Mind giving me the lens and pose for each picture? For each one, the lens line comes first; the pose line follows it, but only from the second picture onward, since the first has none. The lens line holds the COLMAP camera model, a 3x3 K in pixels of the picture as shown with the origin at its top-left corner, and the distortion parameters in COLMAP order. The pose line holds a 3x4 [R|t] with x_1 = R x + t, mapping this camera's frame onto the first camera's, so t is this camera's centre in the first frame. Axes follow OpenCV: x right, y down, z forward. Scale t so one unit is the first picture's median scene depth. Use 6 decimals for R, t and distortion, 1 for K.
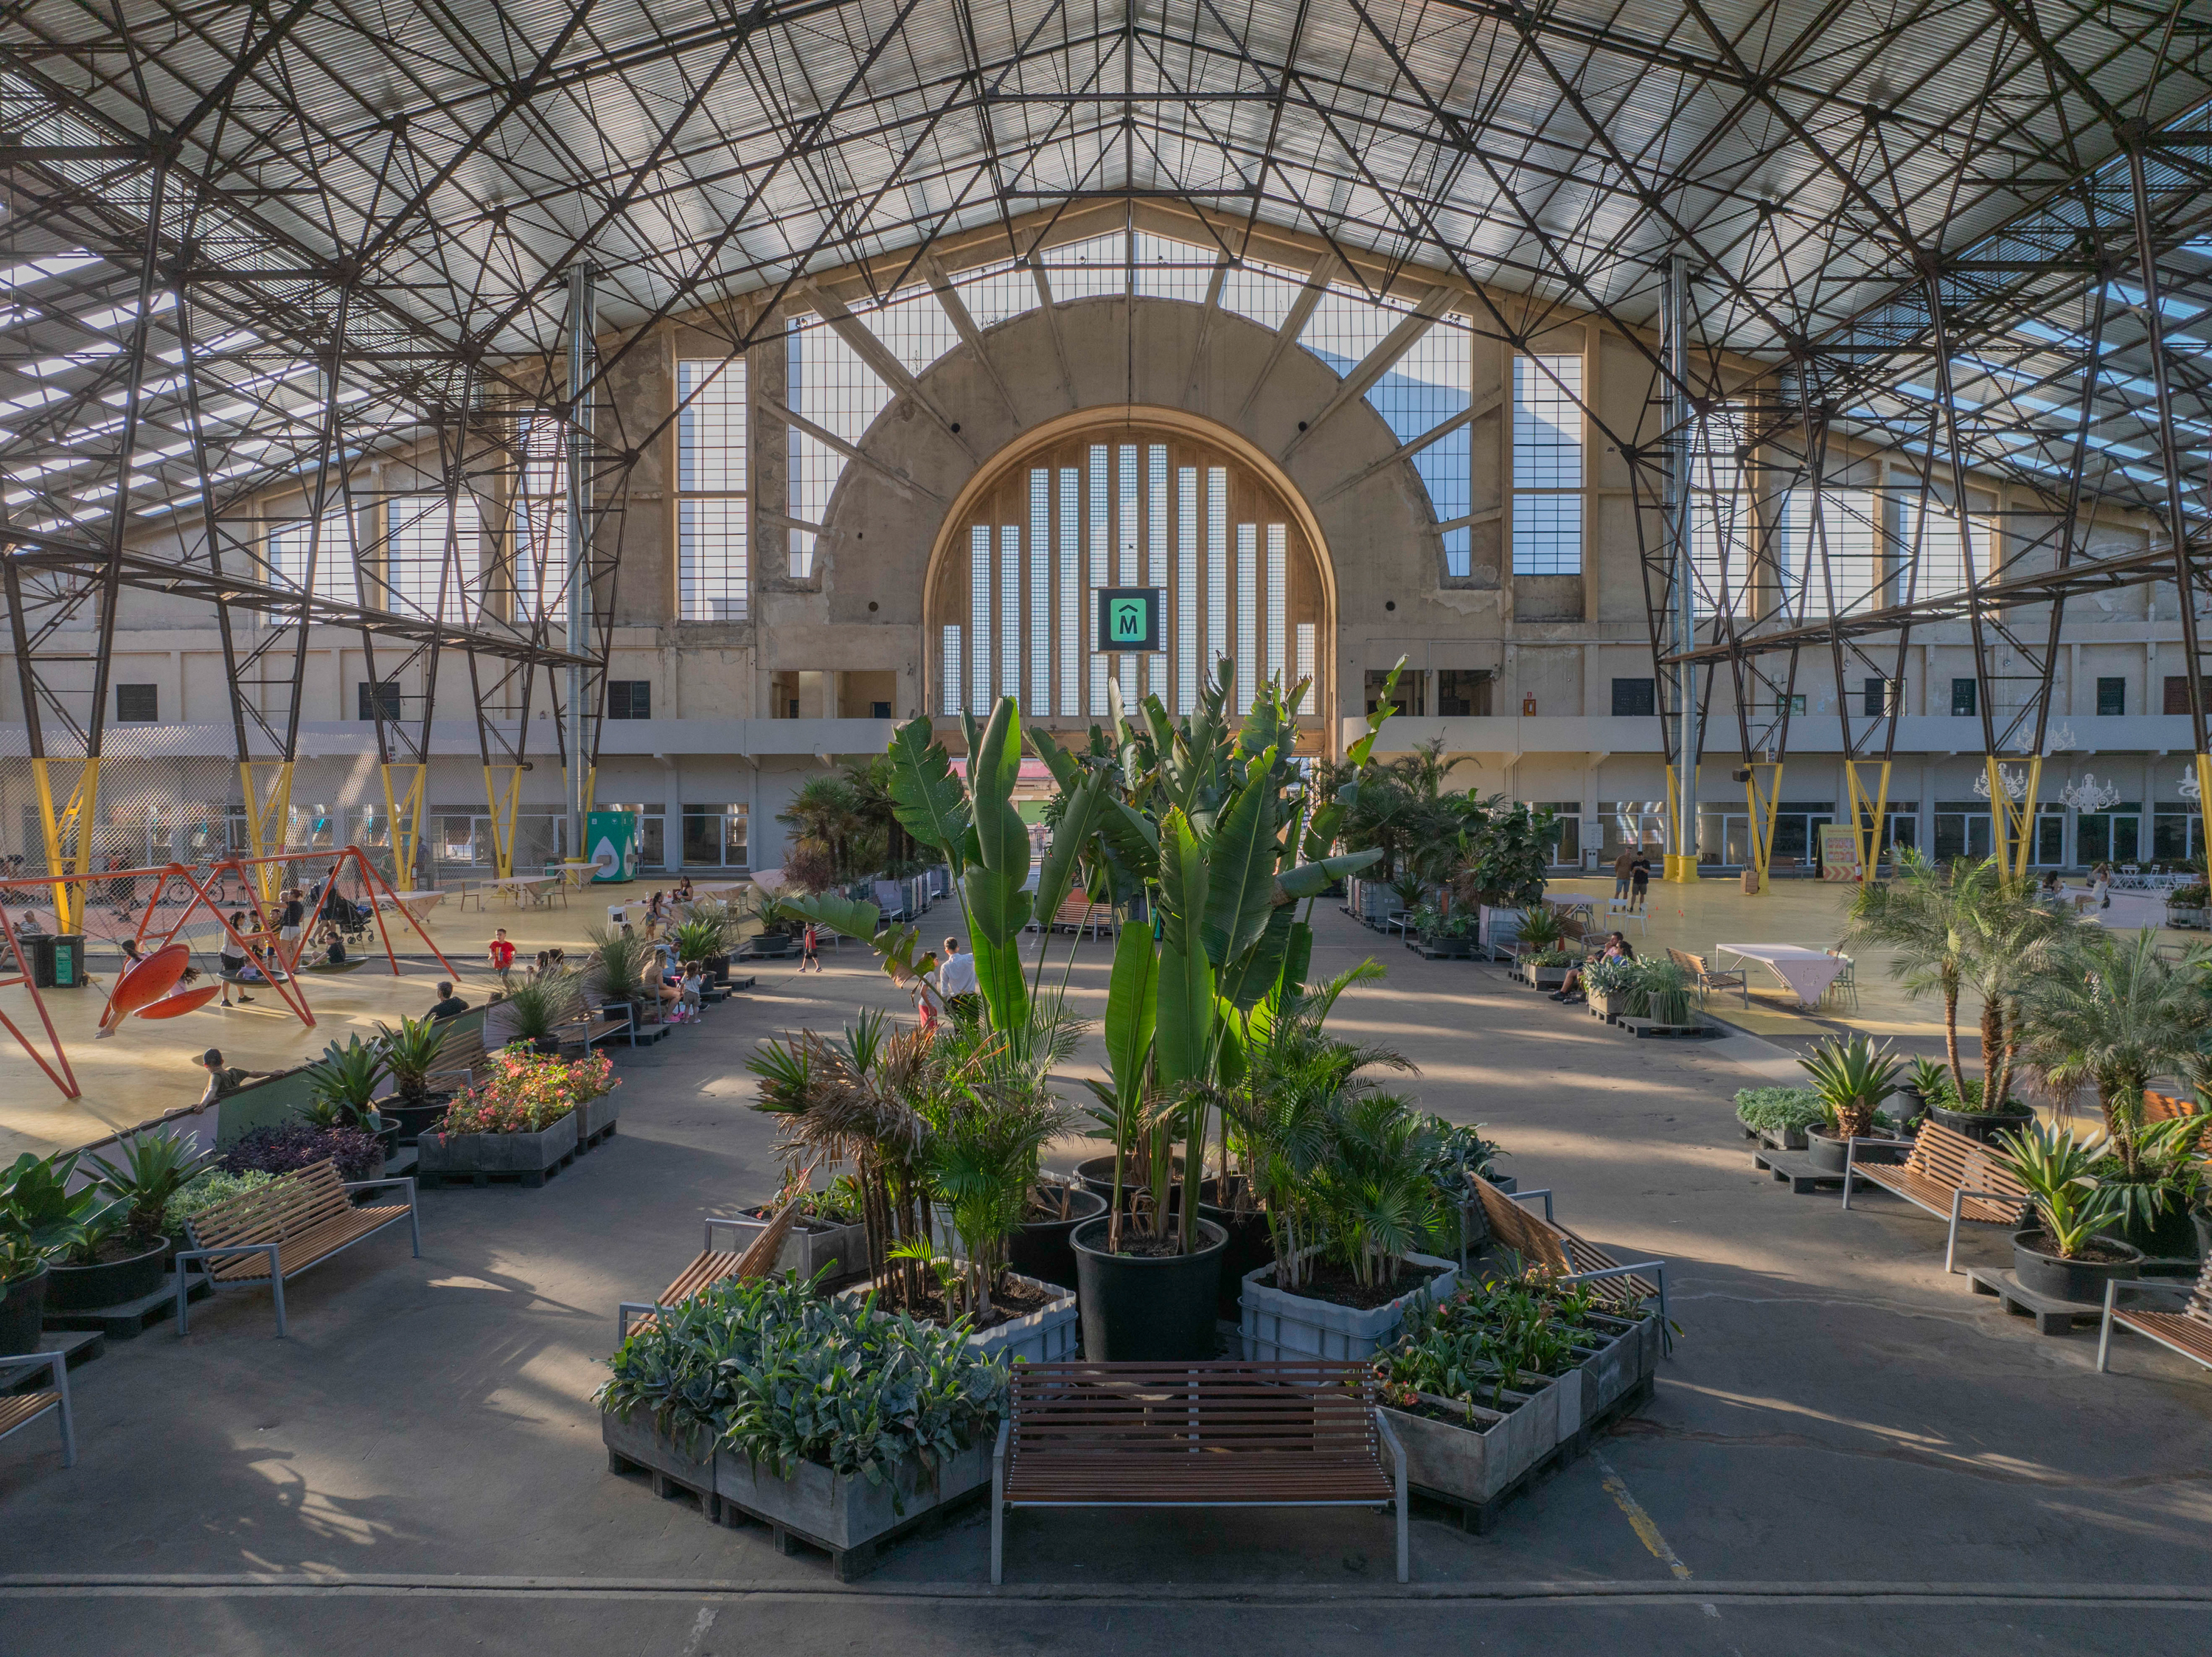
lens RADIAL K [[1583.8, 0, 1106.0], [0, 1583.8, 828.5], [0, 0, 1]] dist [-0.041164, -0.004763]
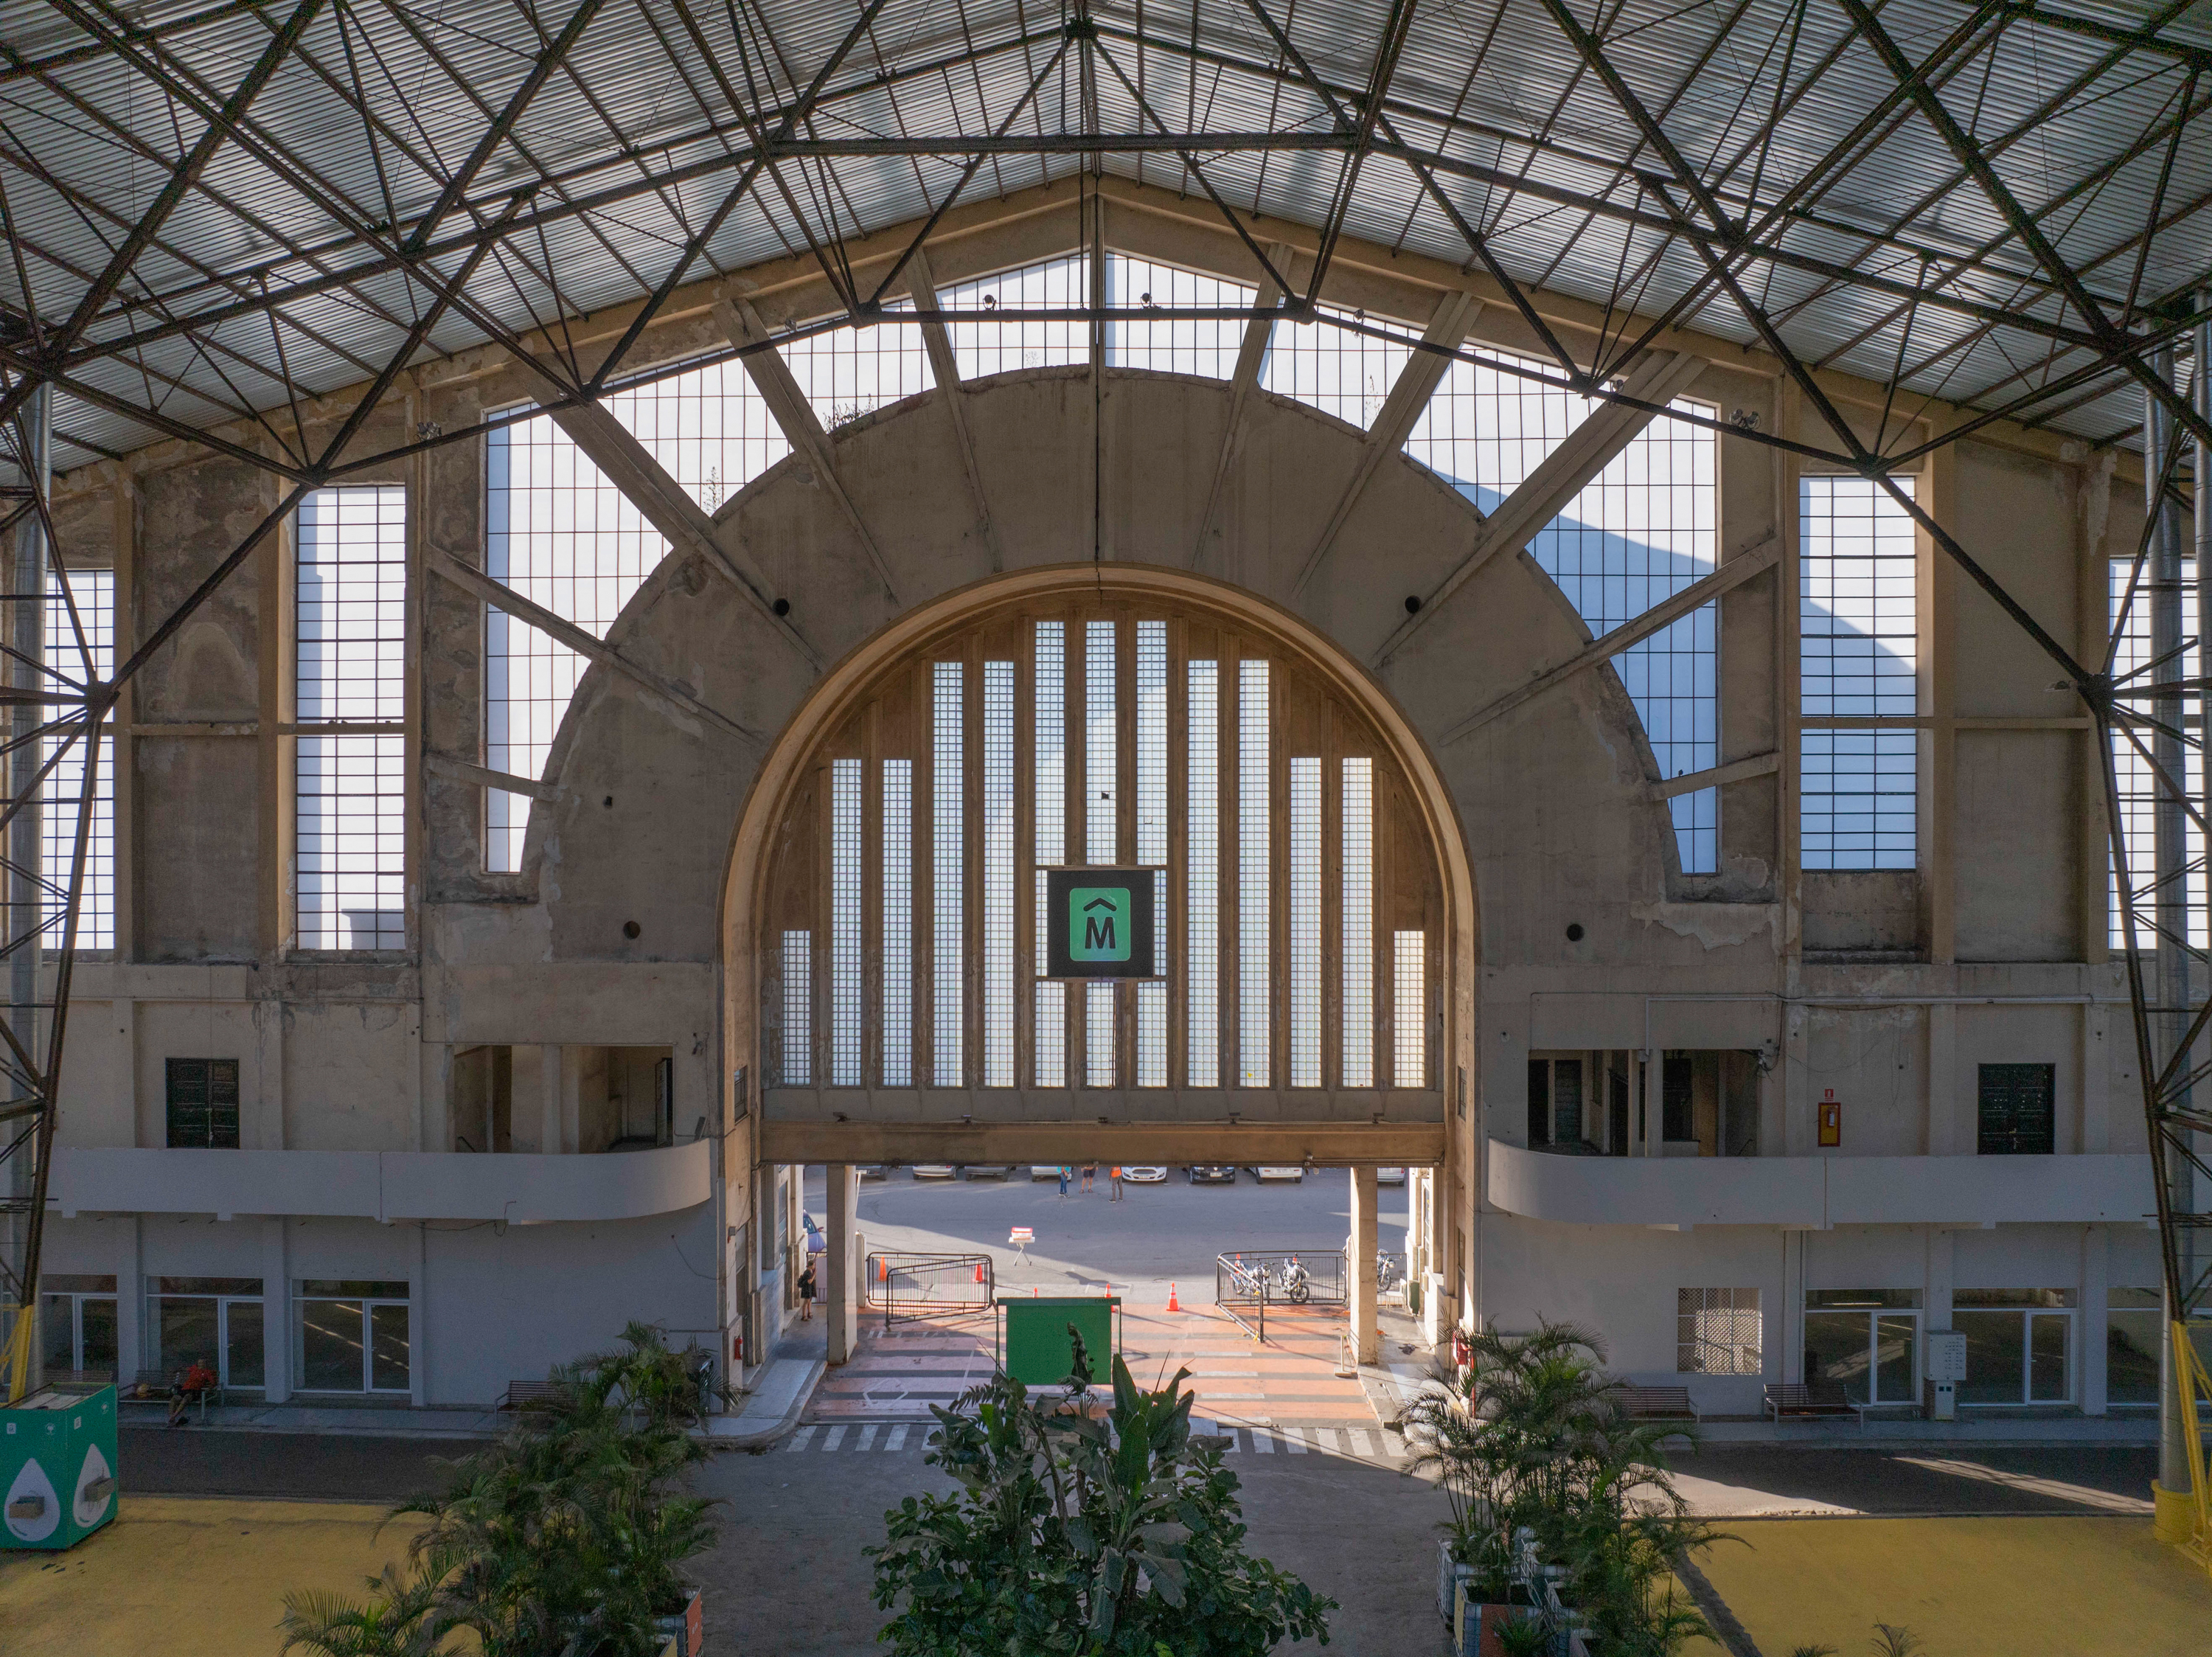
lens RADIAL K [[1583.8, 0, 1106.0], [0, 1583.8, 828.5], [0, 0, 1]] dist [-0.041164, -0.004763]
pose [[0.999966, -0.000162, -0.008197, 0.022365], [-0.000060, 0.999632, -0.027145, -0.160936], [0.008198, 0.027144, 0.999598, 0.449721]]
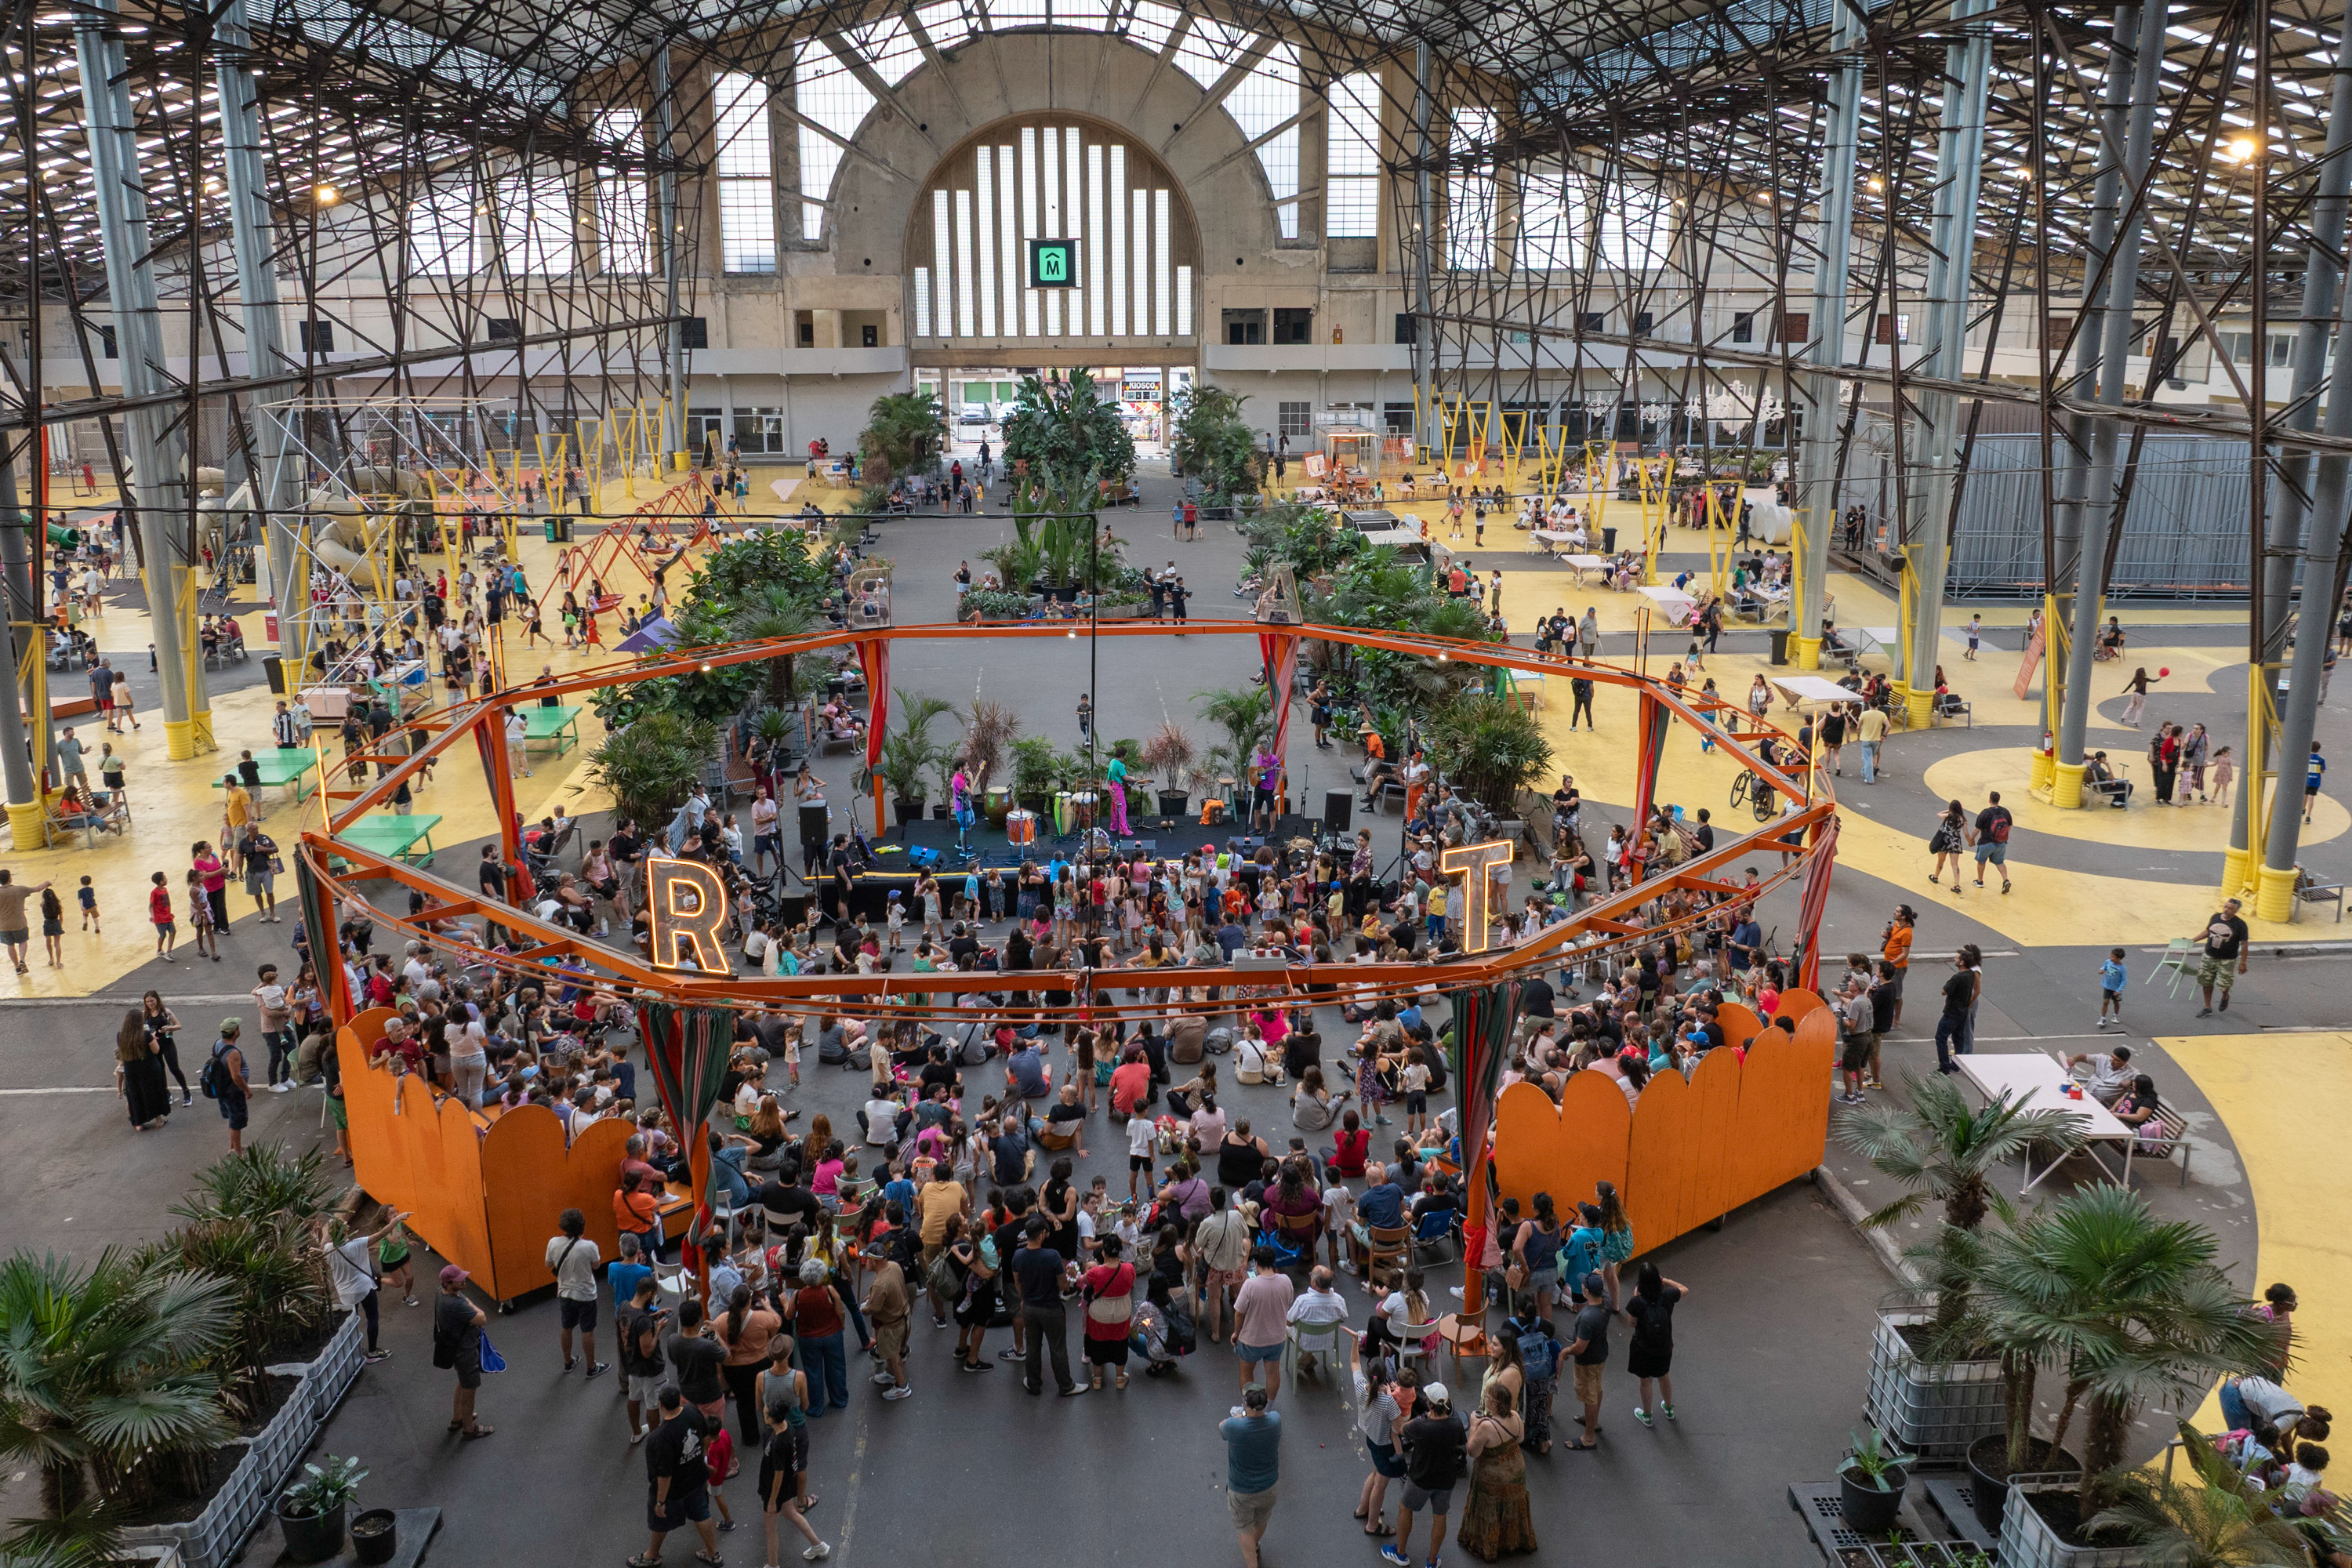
lens RADIAL K [[1953.9, 0, 1176.0], [0, 1953.9, 784.0], [0, 0, 1]] dist [-0.005382, -0.001319]
pose [[0.997314, -0.020784, 0.070239, -0.007677], [0.003870, 0.972512, 0.232819, -0.093486], [-0.073147, -0.231922, 0.969980, -0.778195]]
